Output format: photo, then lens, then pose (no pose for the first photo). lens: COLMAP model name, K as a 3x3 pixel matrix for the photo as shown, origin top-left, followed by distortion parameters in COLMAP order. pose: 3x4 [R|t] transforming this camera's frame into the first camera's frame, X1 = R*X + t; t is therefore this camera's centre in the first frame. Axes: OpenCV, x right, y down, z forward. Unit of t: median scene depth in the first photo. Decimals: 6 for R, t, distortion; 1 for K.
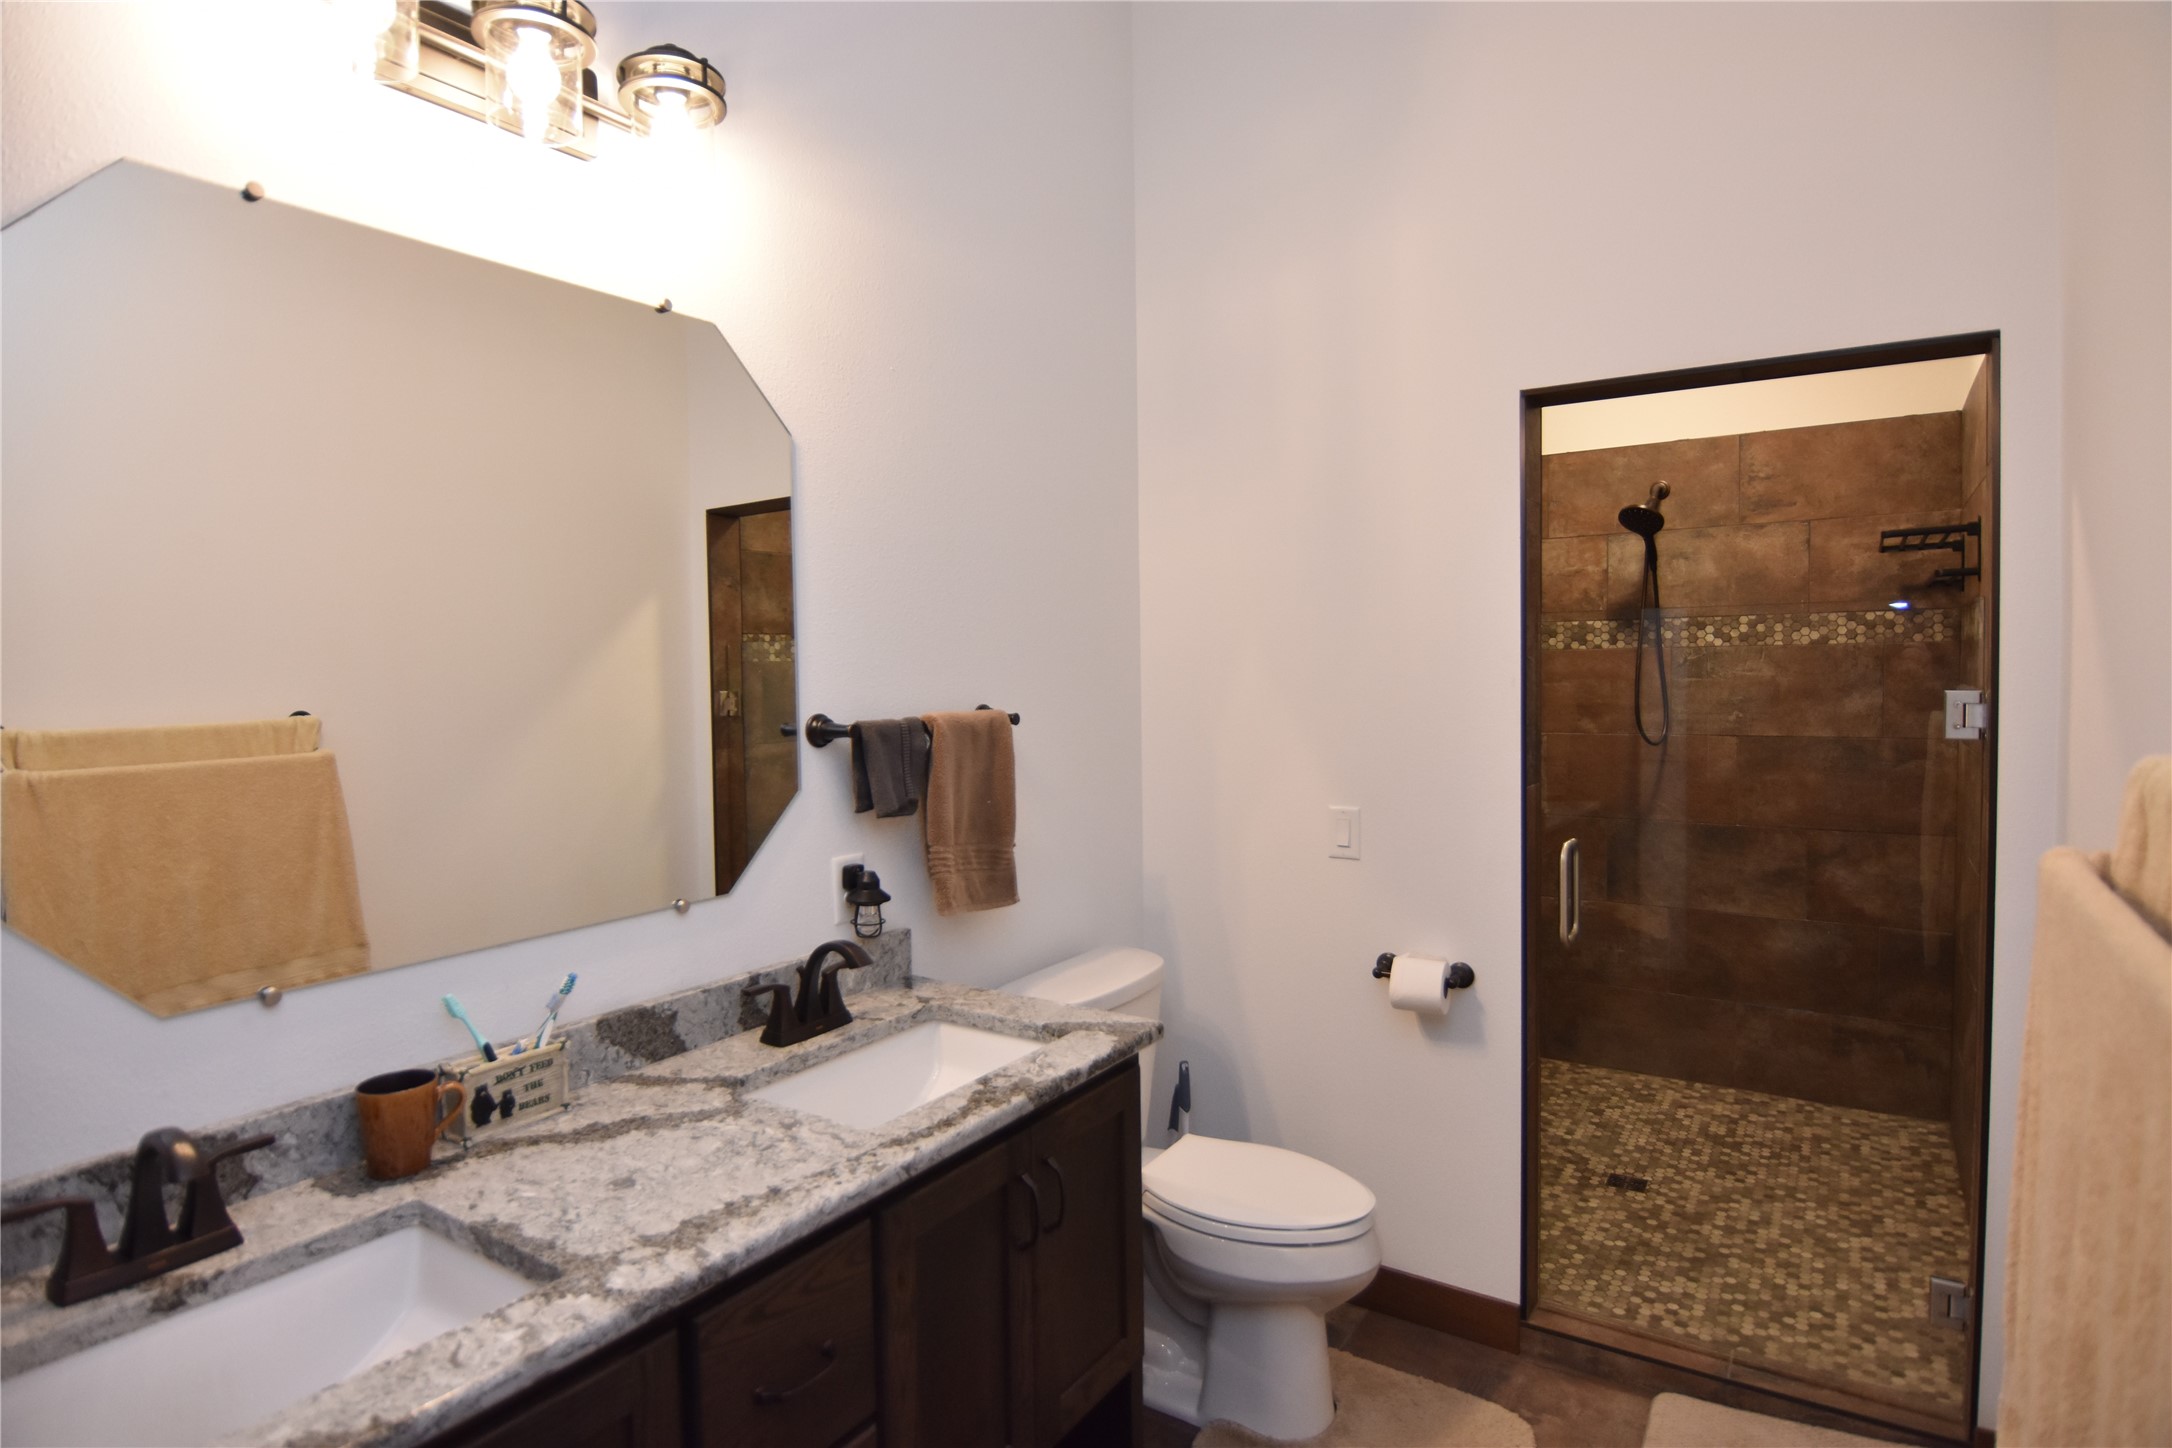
lens RADIAL K [[1150.1, 0, 1077.8], [0, 1150.1, 709.0], [0, 0, 1]] dist [-0.000617, -0.017109]
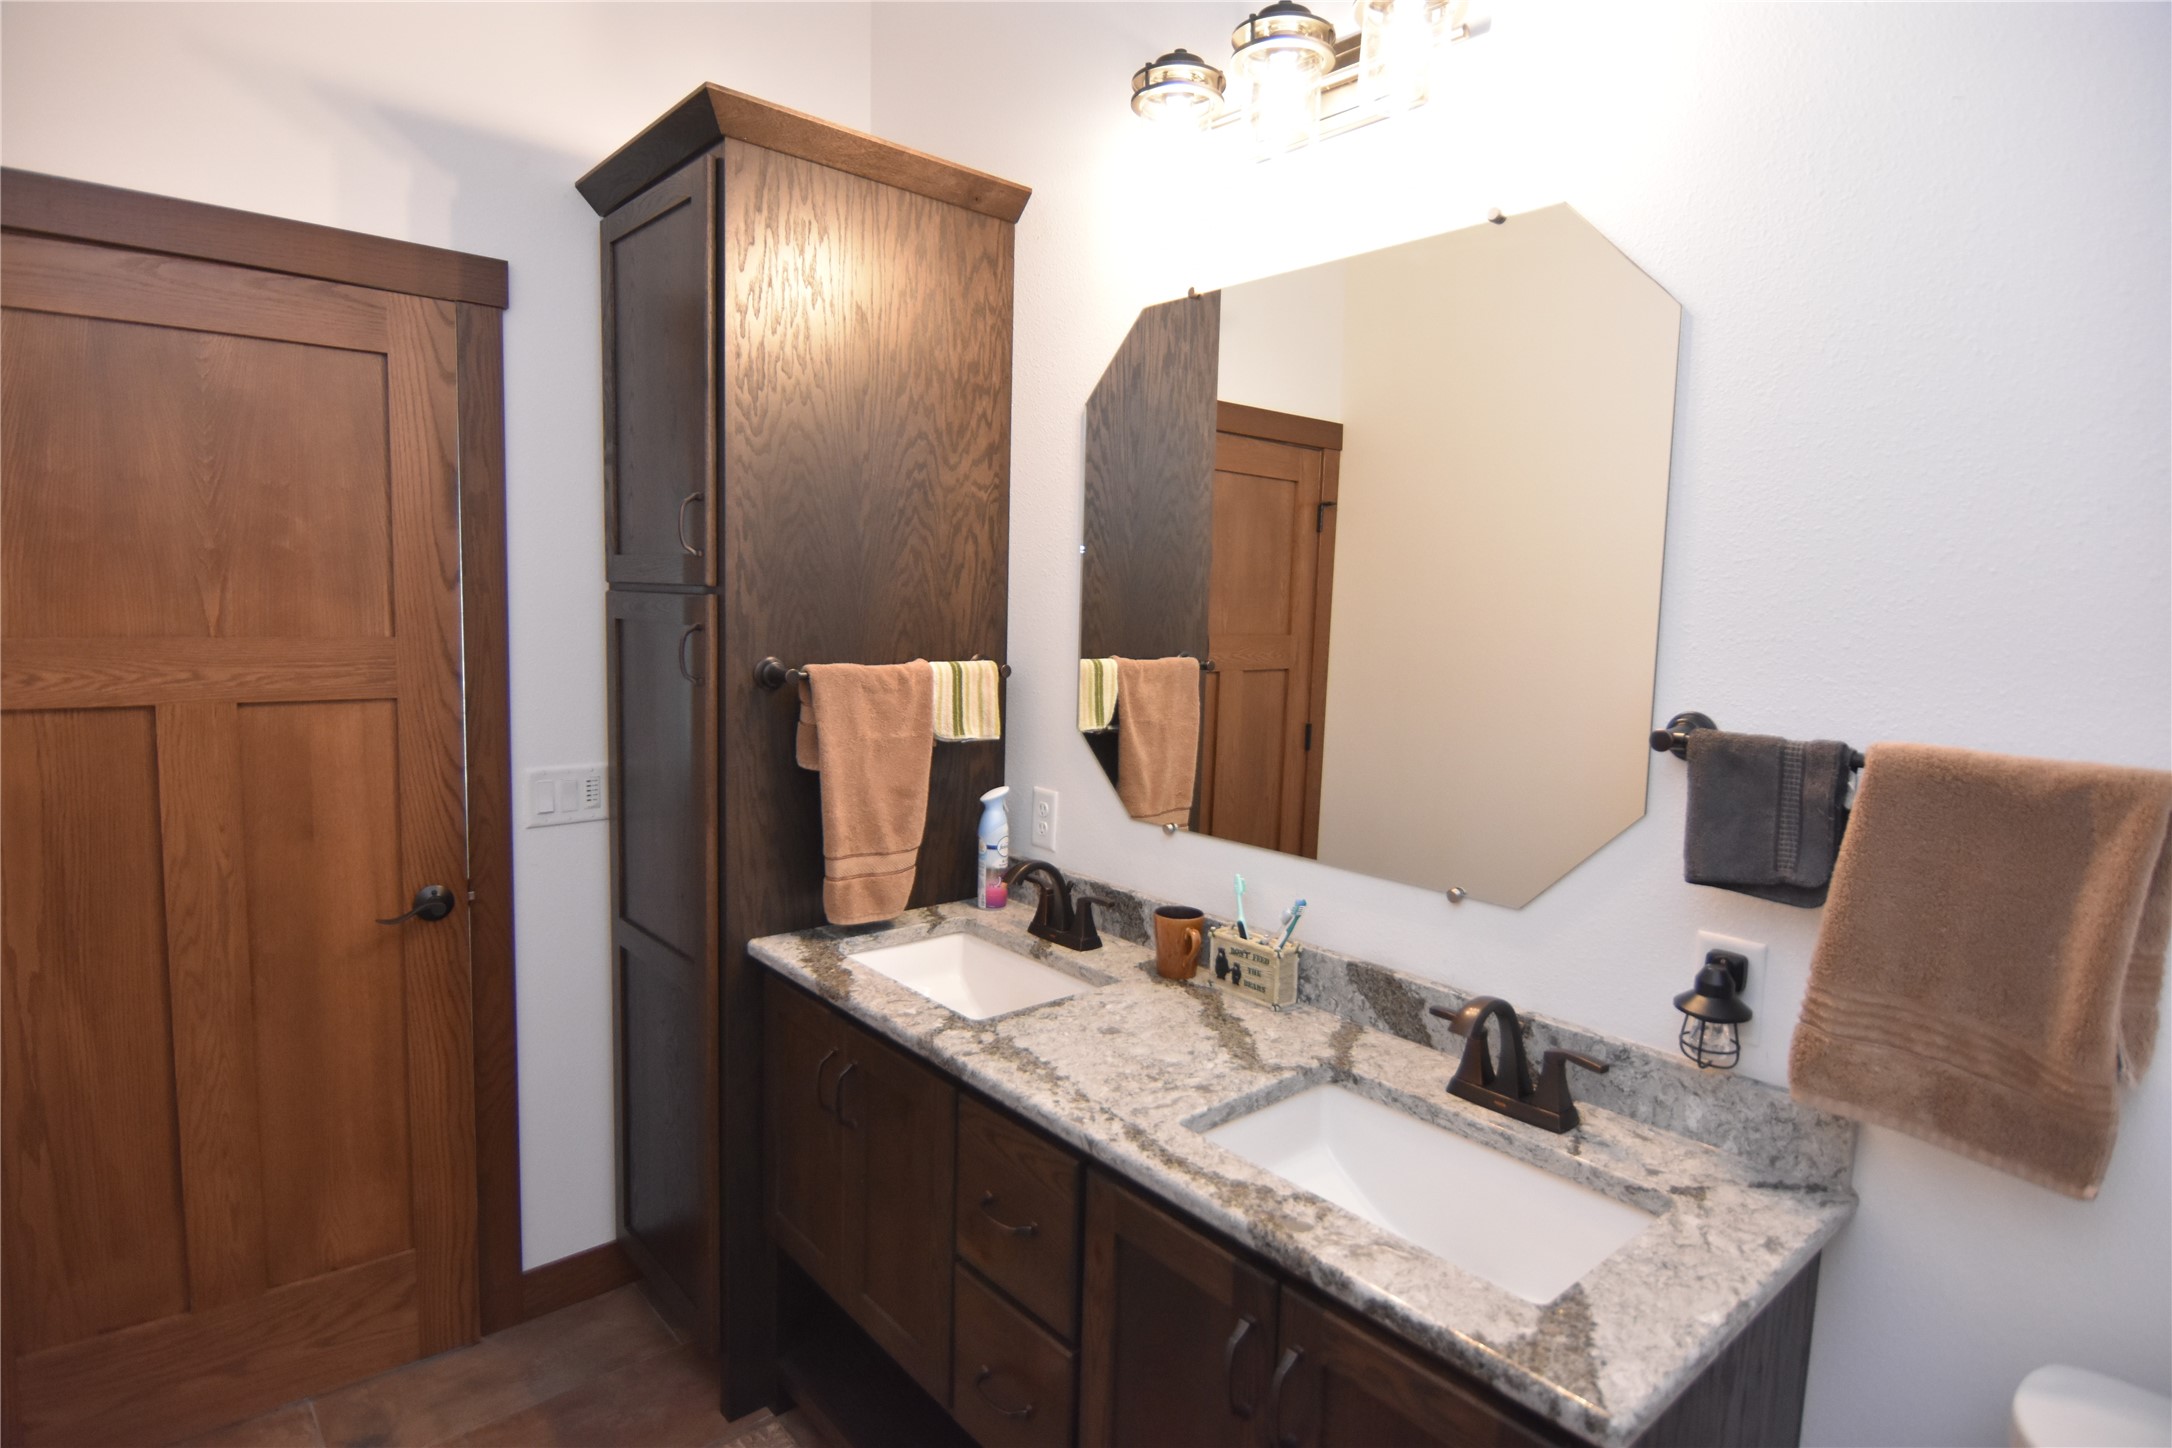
lens RADIAL K [[1150.1, 0, 1095.7], [0, 1150.1, 715.7], [0, 0, 1]] dist [-0.000617, -0.017109]
pose [[-0.253974, 0.109444, -0.960999, 0.690272], [-0.060247, 0.989858, 0.128652, -0.081387], [0.965333, 0.090571, -0.244804, 1.106415]]
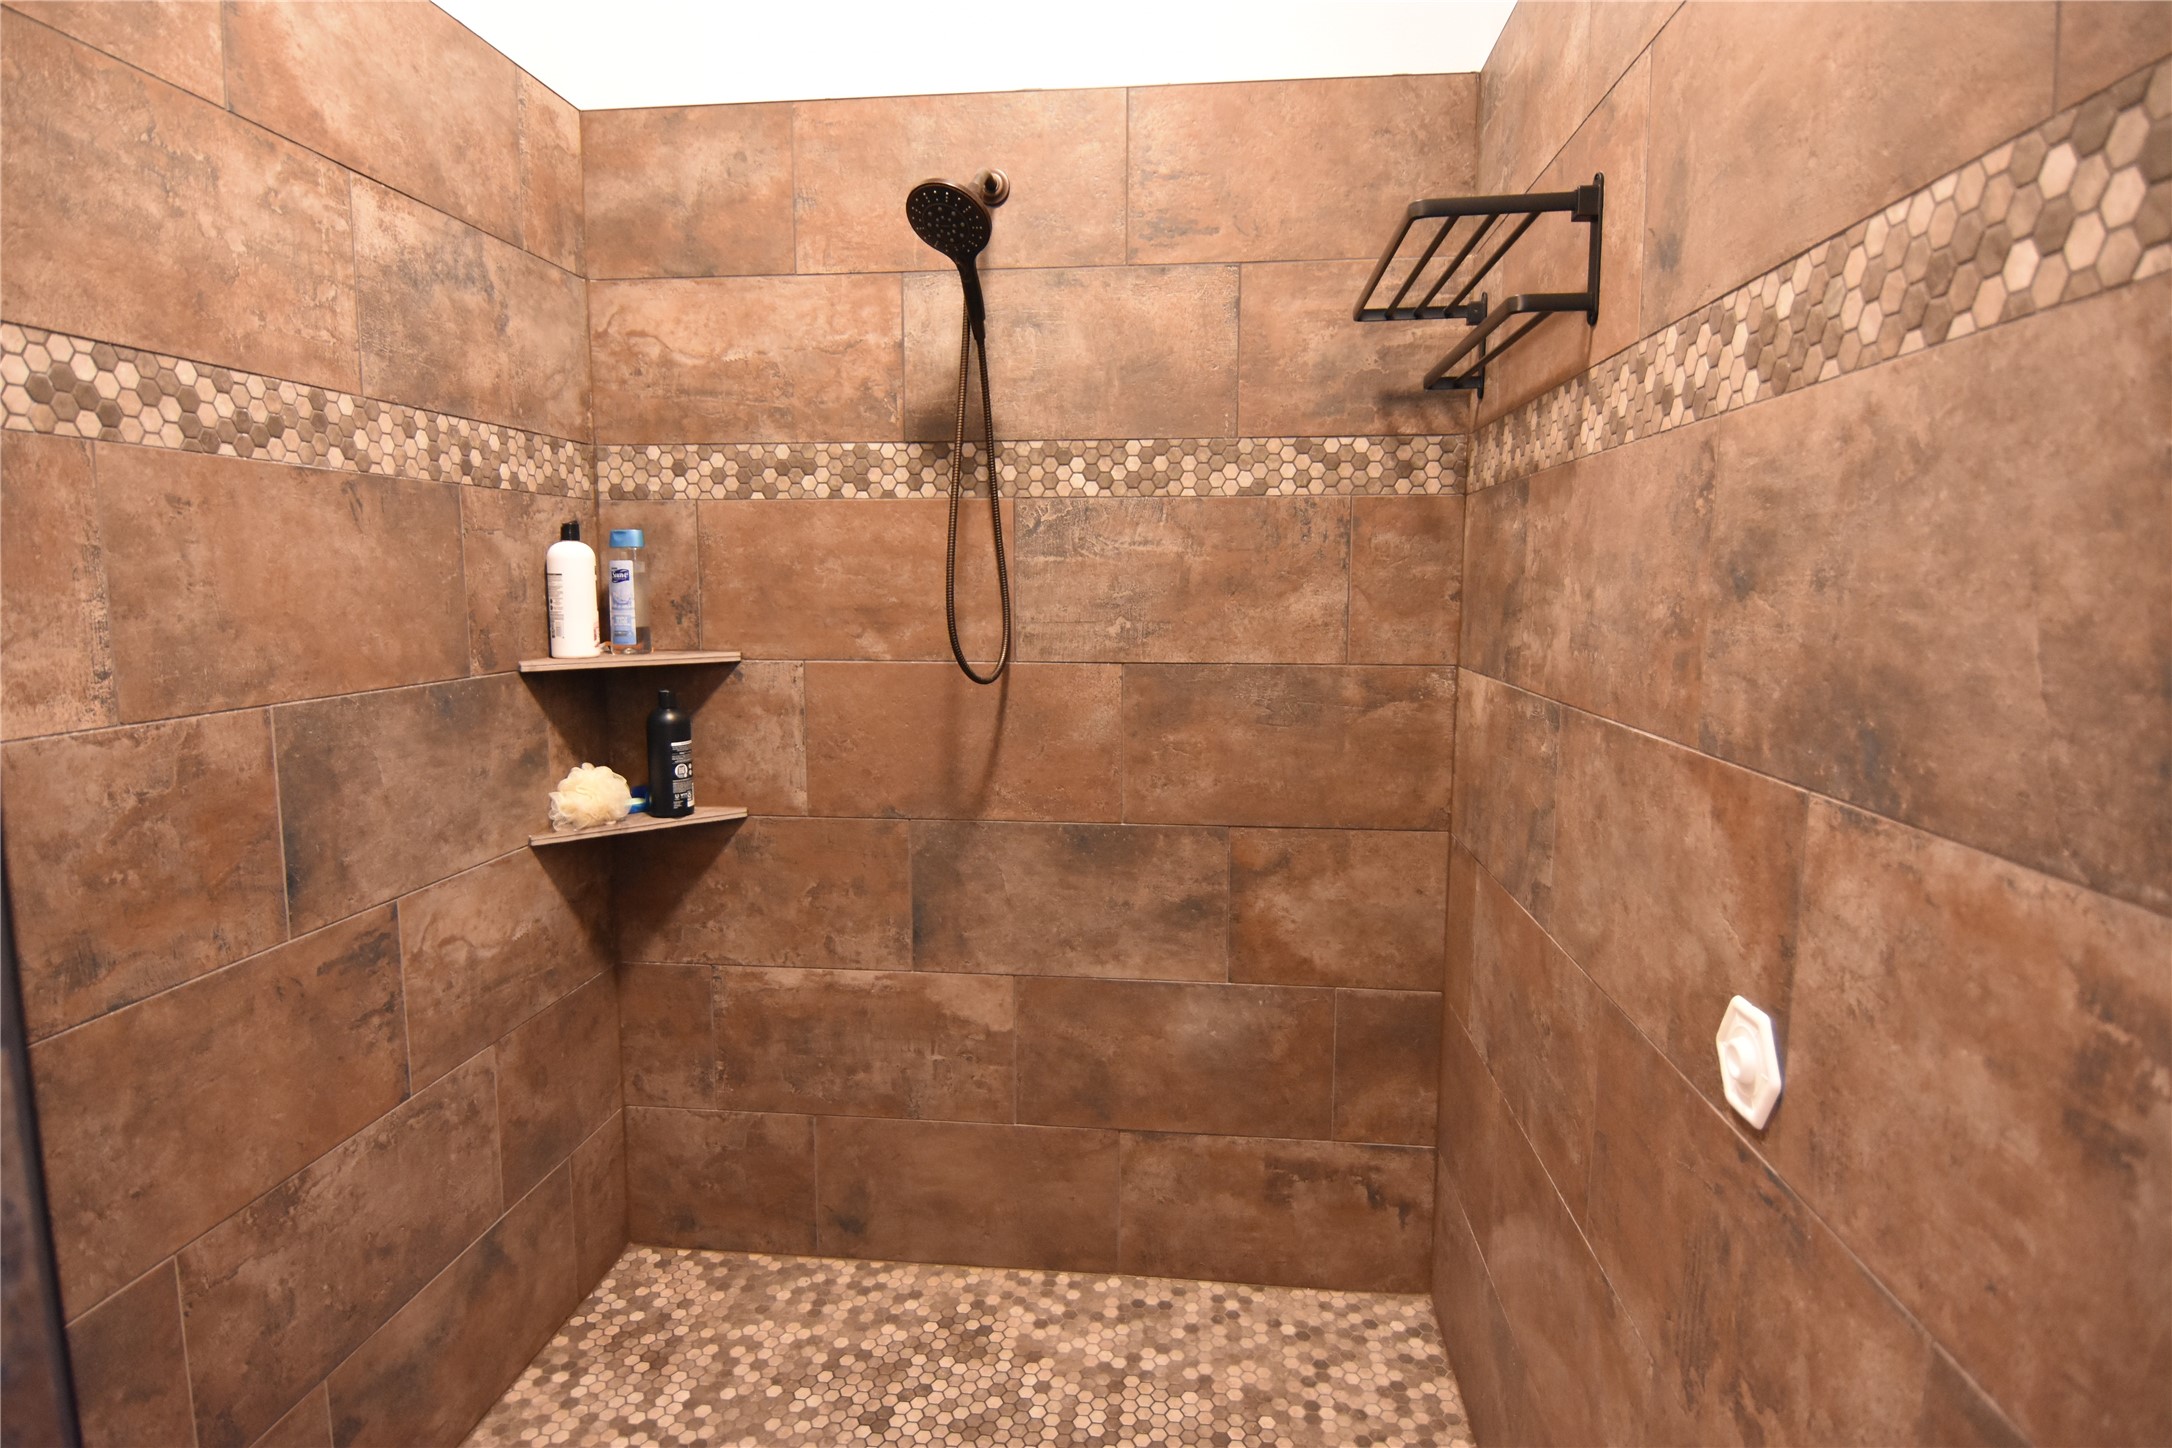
lens RADIAL K [[1150.1, 0, 1084.4], [0, 1150.1, 724.1], [0, 0, 1]] dist [-0.000617, -0.017109]
pose [[0.884161, -0.042365, 0.465257, 0.308086], [0.001930, 0.996203, 0.087044, 0.004648], [-0.467178, -0.076063, 0.880885, 0.532992]]
